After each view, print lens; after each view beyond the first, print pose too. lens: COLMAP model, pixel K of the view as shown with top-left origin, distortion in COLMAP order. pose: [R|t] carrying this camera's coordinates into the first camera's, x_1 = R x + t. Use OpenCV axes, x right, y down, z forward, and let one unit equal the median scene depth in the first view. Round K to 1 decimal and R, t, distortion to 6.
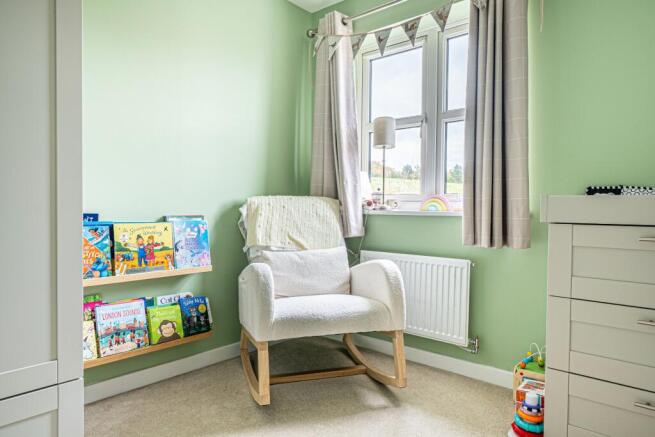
lens RADIAL K [[411.7, 0, 327.5], [0, 411.7, 218.5], [0, 0, 1]] dist [-0.000289, -0.000411]
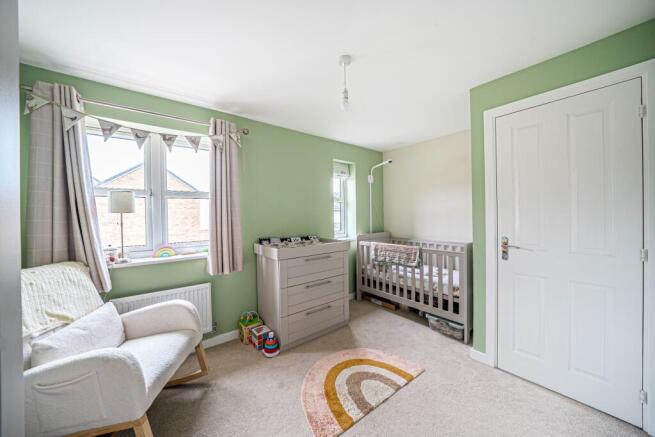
lens RADIAL K [[224.3, 0, 325.8], [0, 224.3, 217.9], [0, 0, 1]] dist [-0.022149, 0.000110]
pose [[0.195838, -0.023953, 0.980344, -0.478195], [0.040962, 0.999029, 0.016227, -0.168530], [-0.979780, 0.036979, 0.196629, 0.295368]]
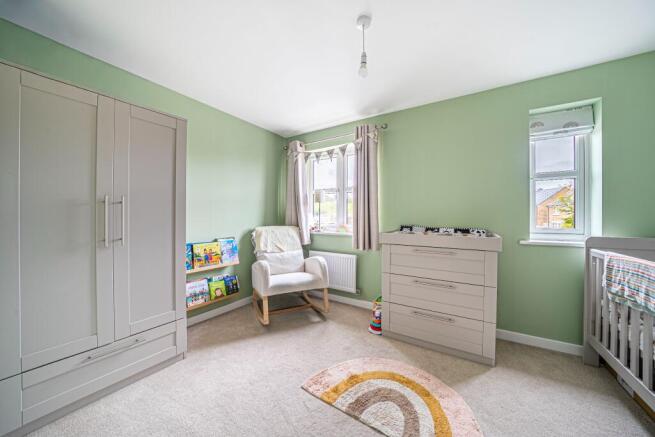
lens RADIAL K [[224.3, 0, 325.8], [0, 224.3, 217.9], [0, 0, 1]] dist [-0.022149, 0.000110]
pose [[0.989718, -0.006777, 0.142870, -0.000608], [0.009290, 0.999814, -0.016930, -0.085418], [-0.142728, 0.018083, 0.989597, -0.211799]]
